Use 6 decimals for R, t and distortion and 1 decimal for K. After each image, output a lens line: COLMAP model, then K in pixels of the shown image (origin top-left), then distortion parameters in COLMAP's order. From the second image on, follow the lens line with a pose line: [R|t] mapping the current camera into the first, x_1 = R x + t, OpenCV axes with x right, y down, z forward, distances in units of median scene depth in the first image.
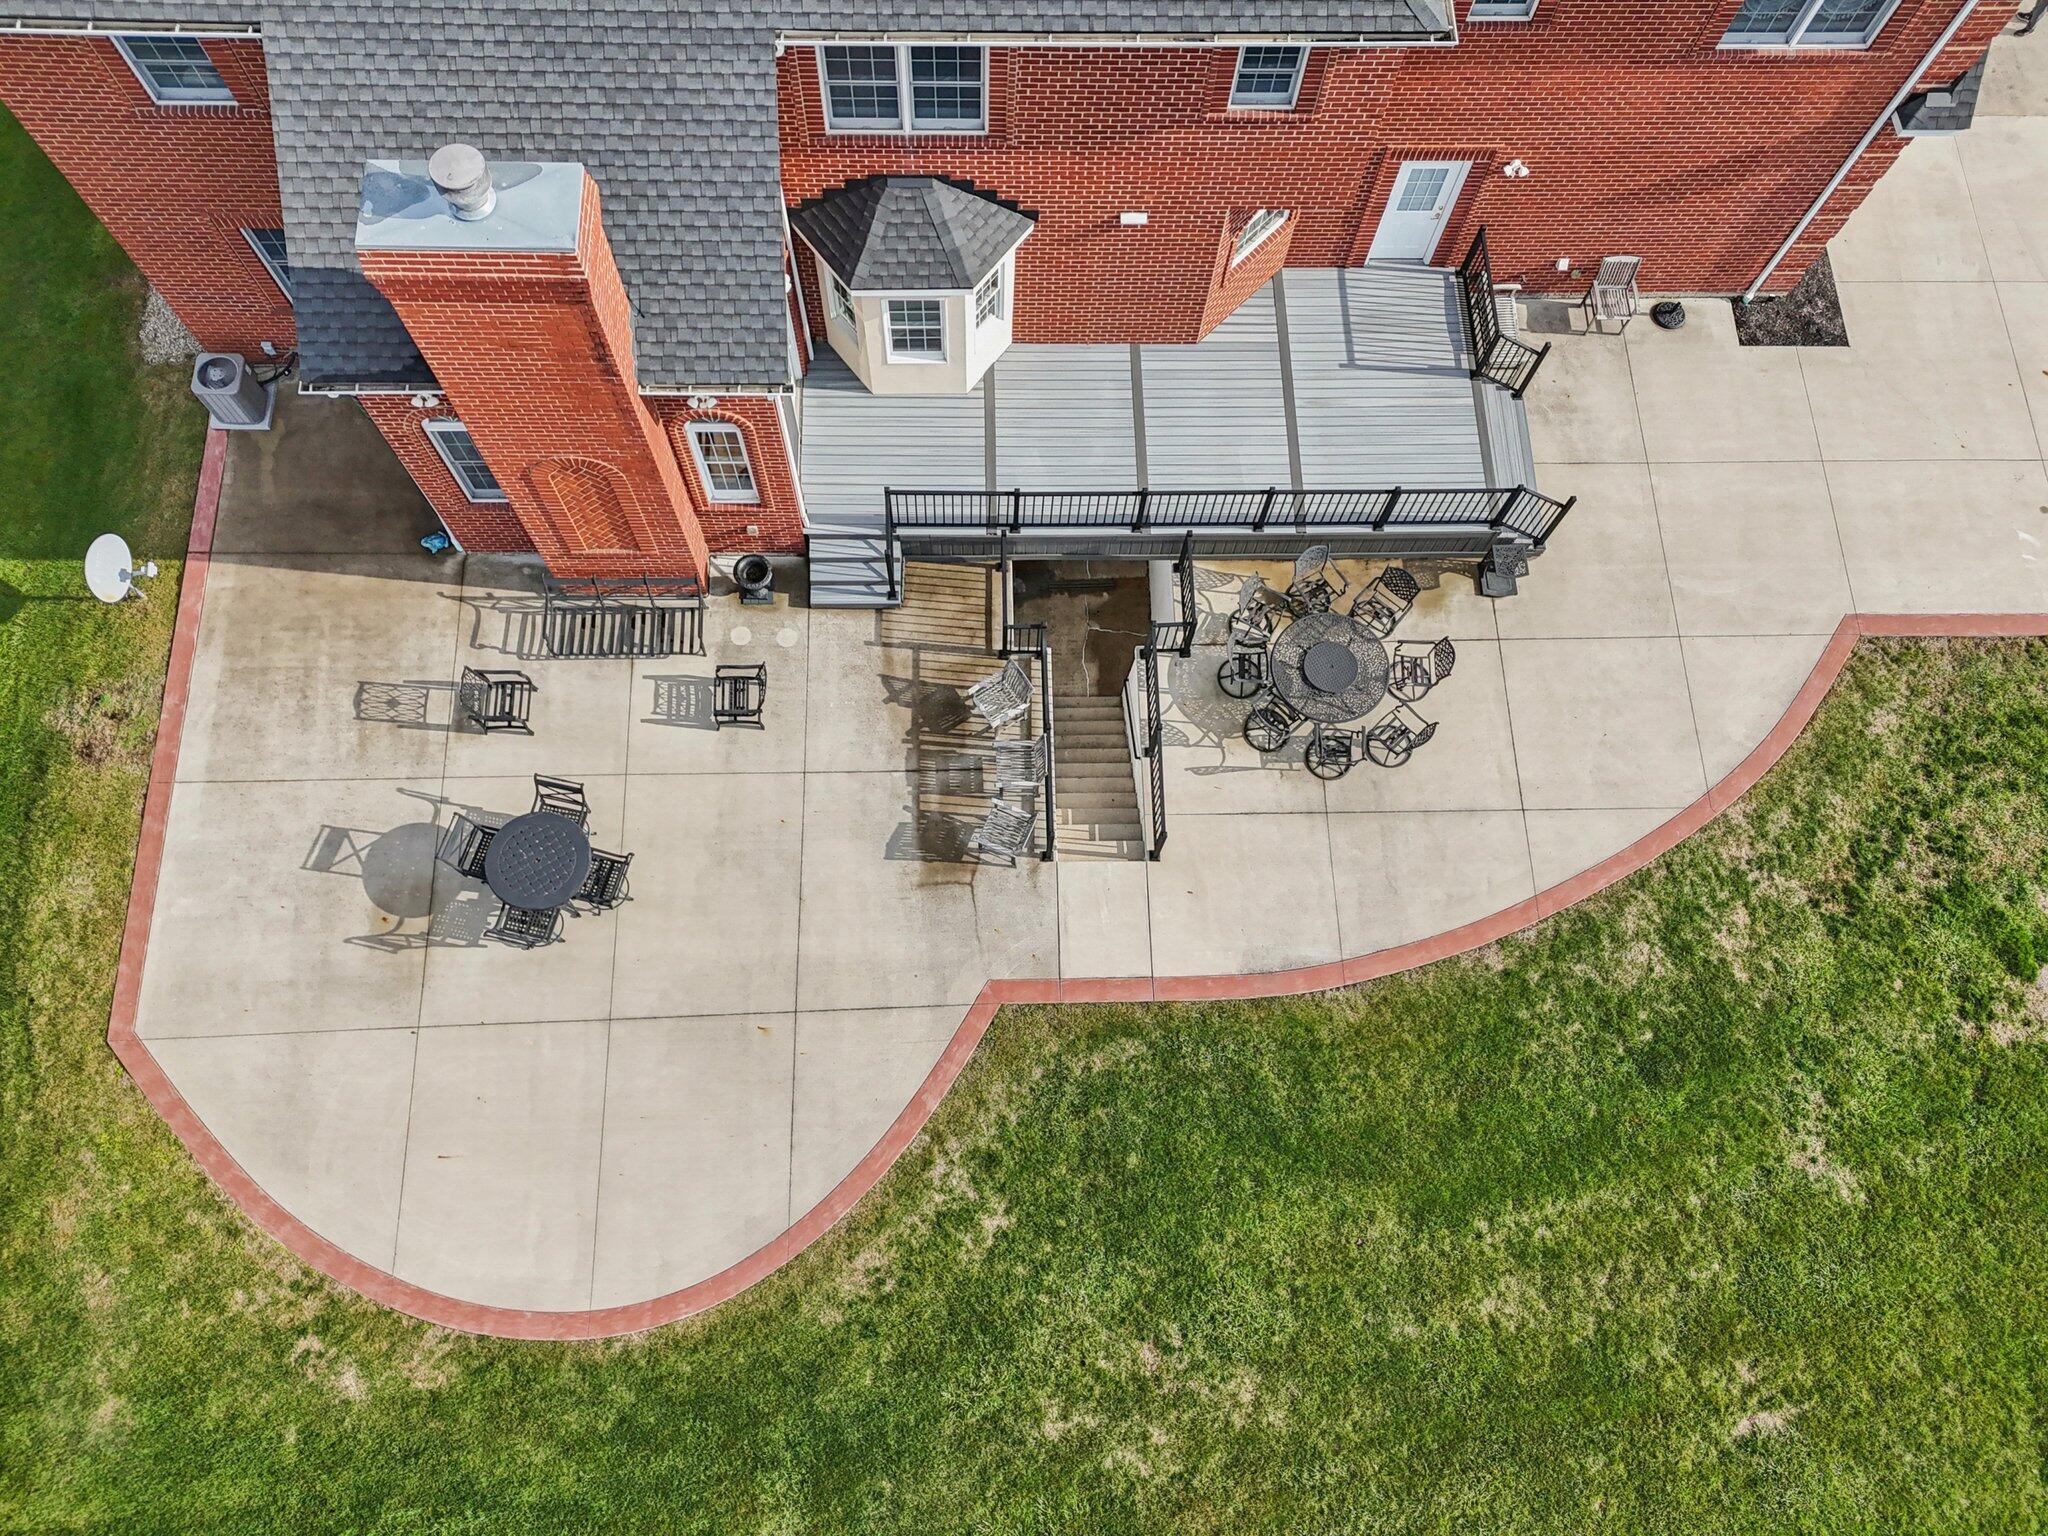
lens RADIAL K [[1491.6, 0, 1023.3], [0, 1491.6, 773.8], [0, 0, 1]] dist [0.079728, -0.081654]
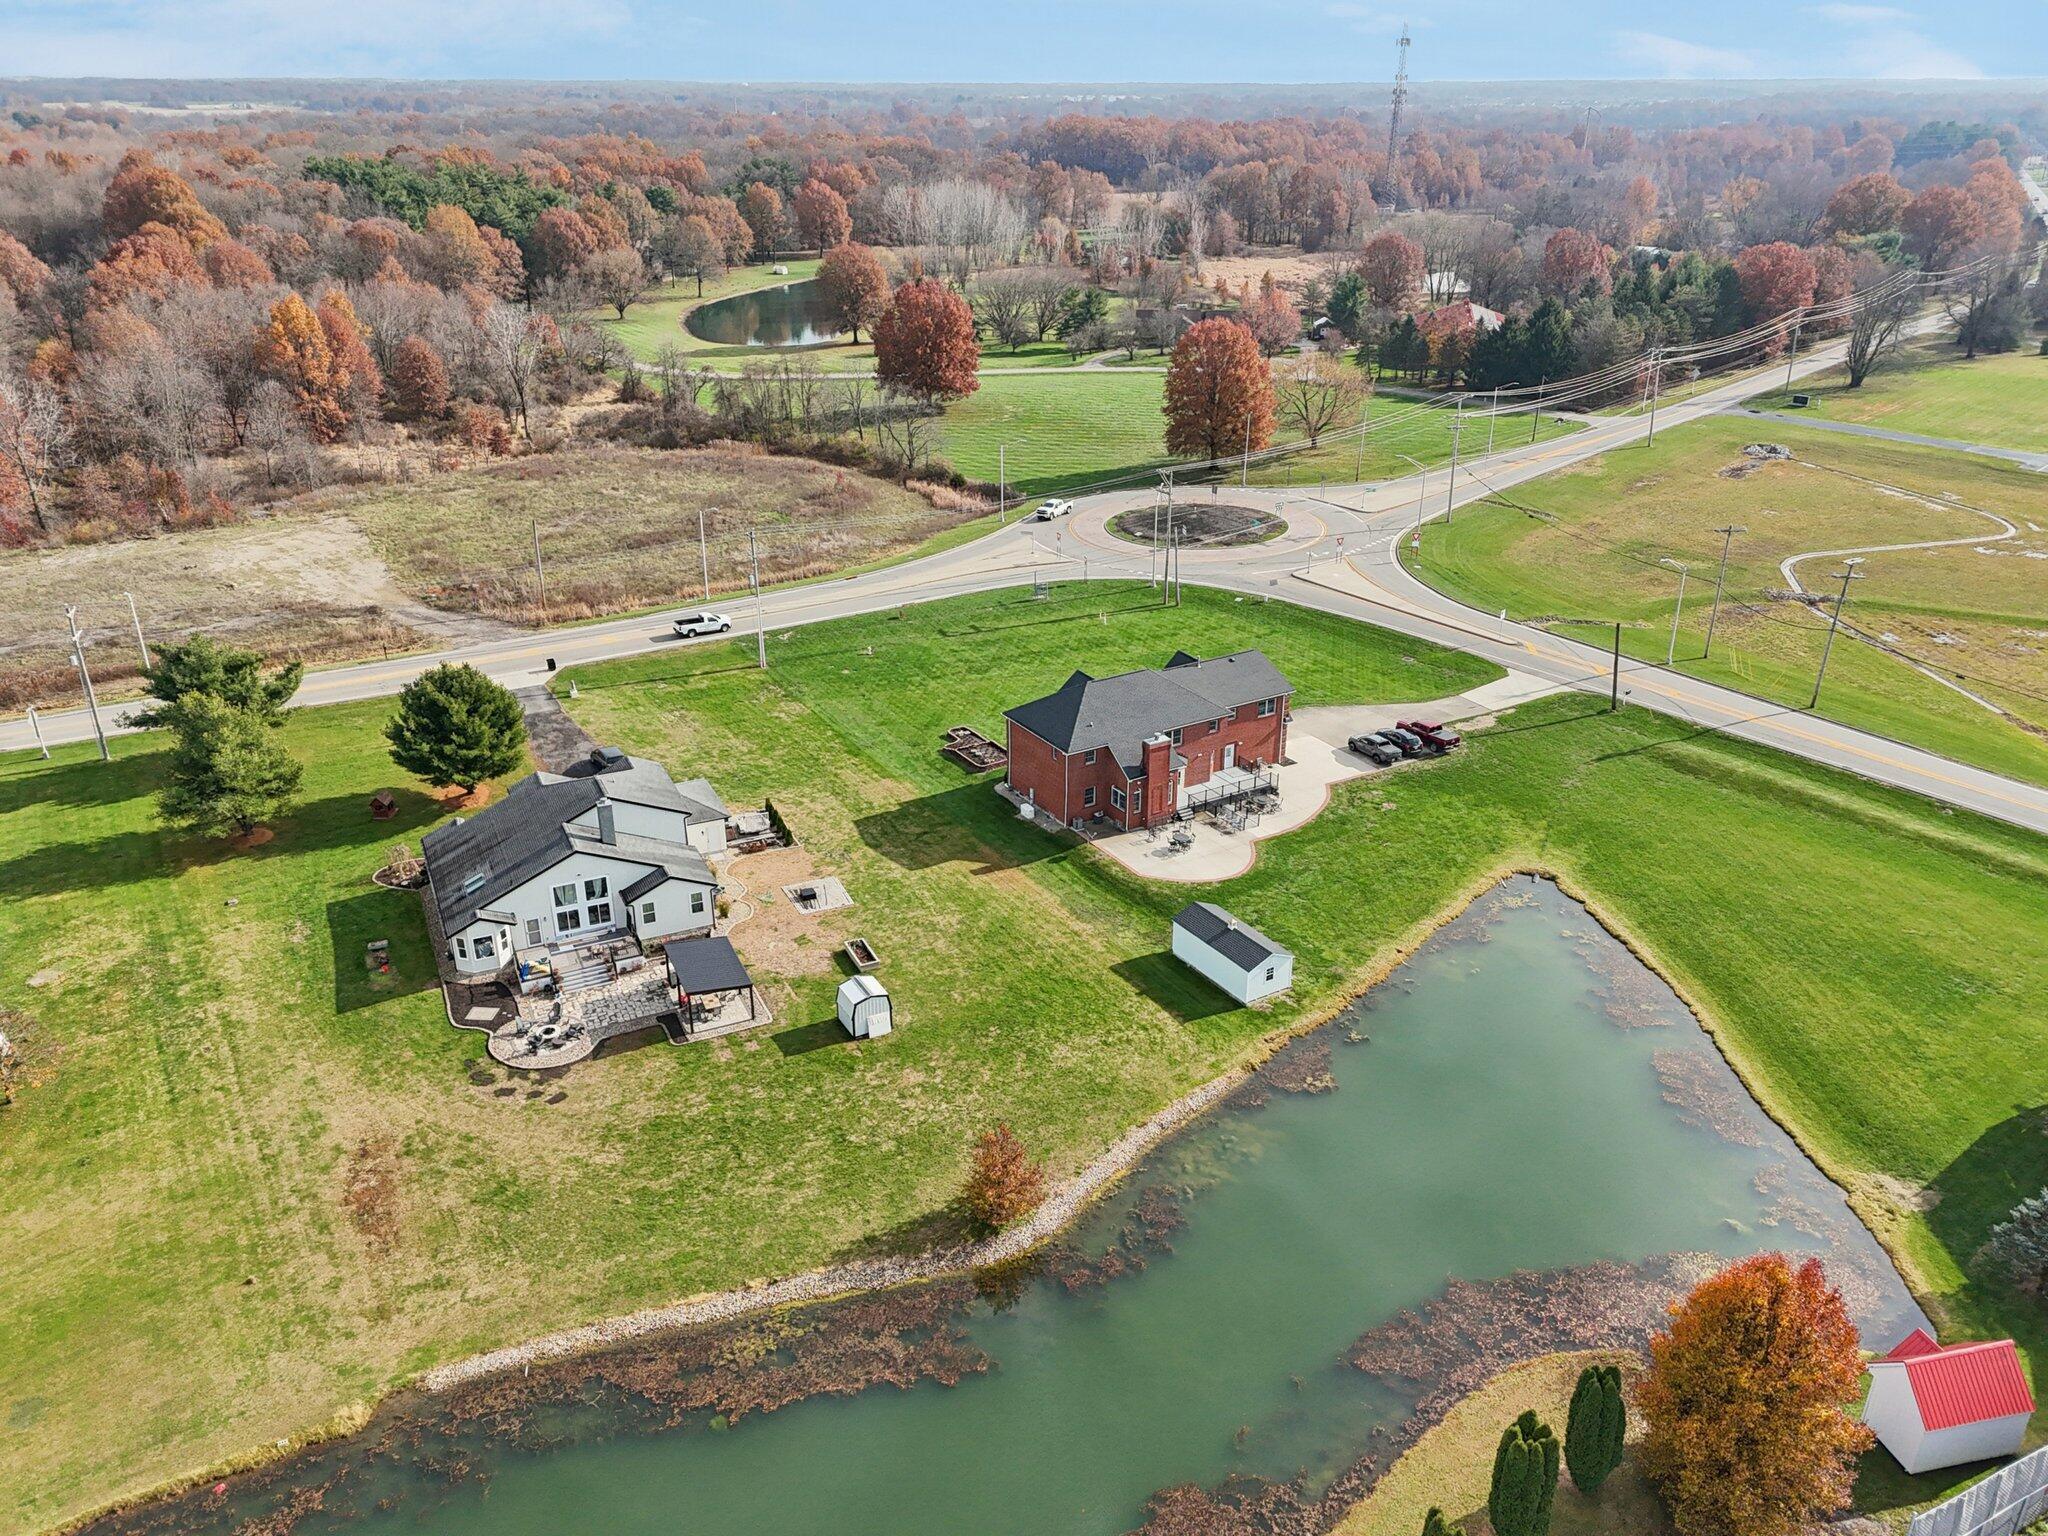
lens RADIAL K [[1537.9, 0, 1026.9], [0, 1537.9, 732.0], [0, 0, 1]] dist [0.080413, -0.079893]
pose [[0.865549, -0.220087, 0.449874, -3.475252], [0.481142, 0.614762, -0.624955, 3.299764], [-0.139022, 0.757383, 0.638000, -3.153556]]
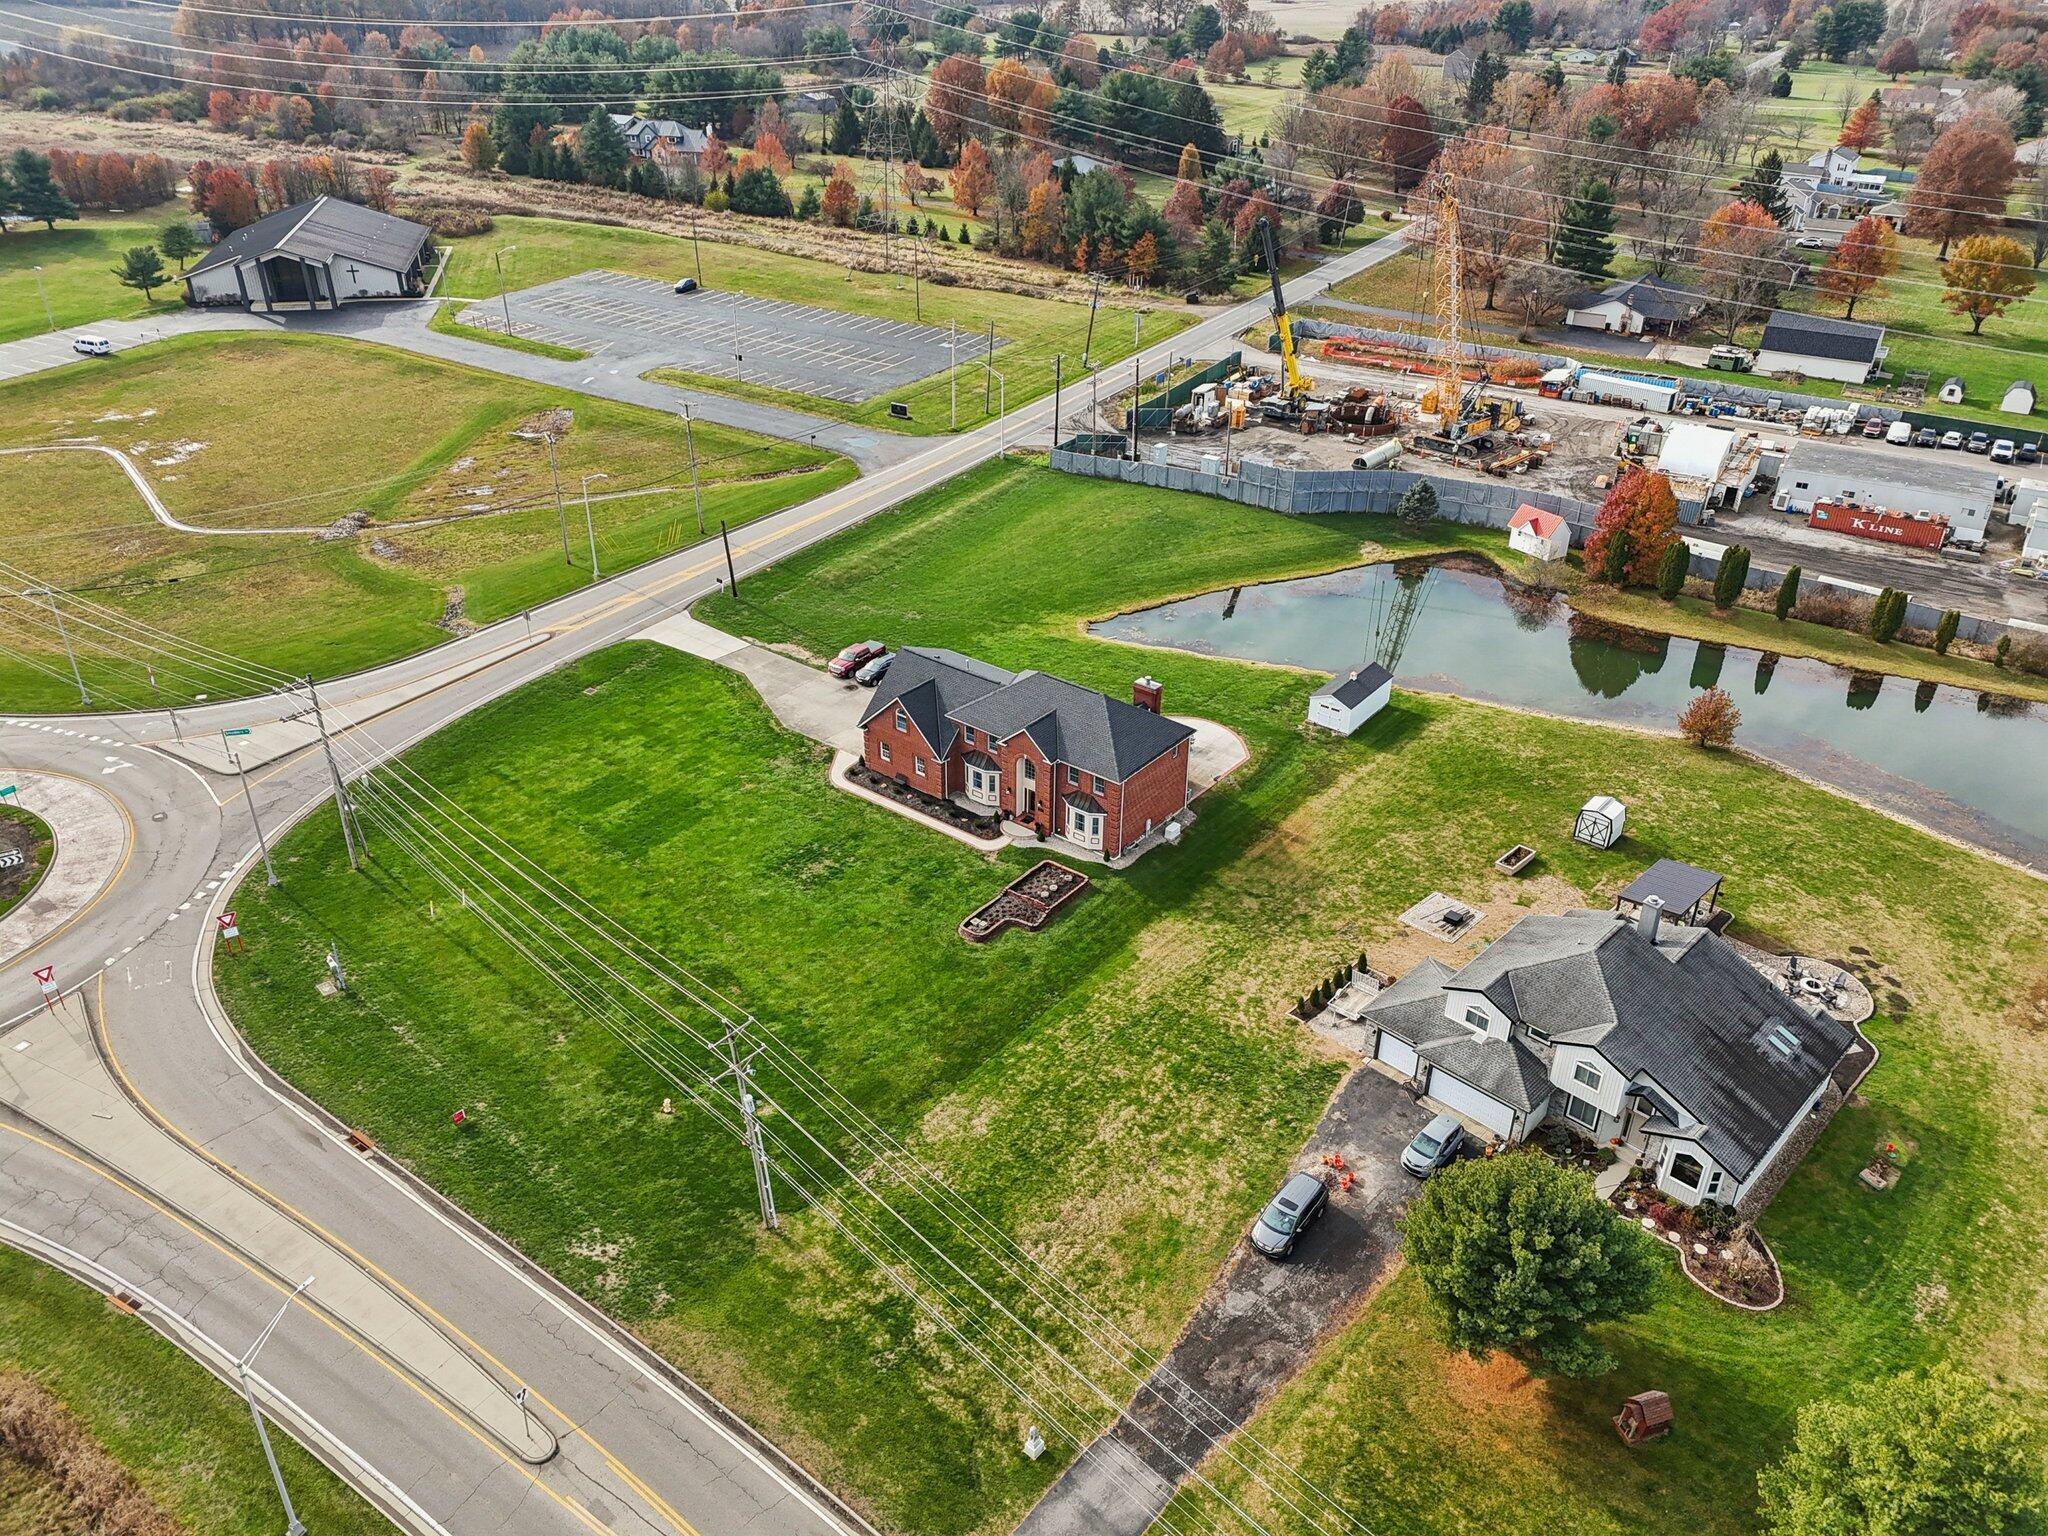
lens RADIAL K [[1491.6, 0, 1023.3], [0, 1491.6, 773.8], [0, 0, 1]] dist [0.079728, -0.081654]
pose [[-0.769580, -0.348494, 0.535068, -3.201448], [0.592161, -0.075944, 0.802233, -5.390558], [-0.238938, 0.934229, 0.264810, -0.403555]]
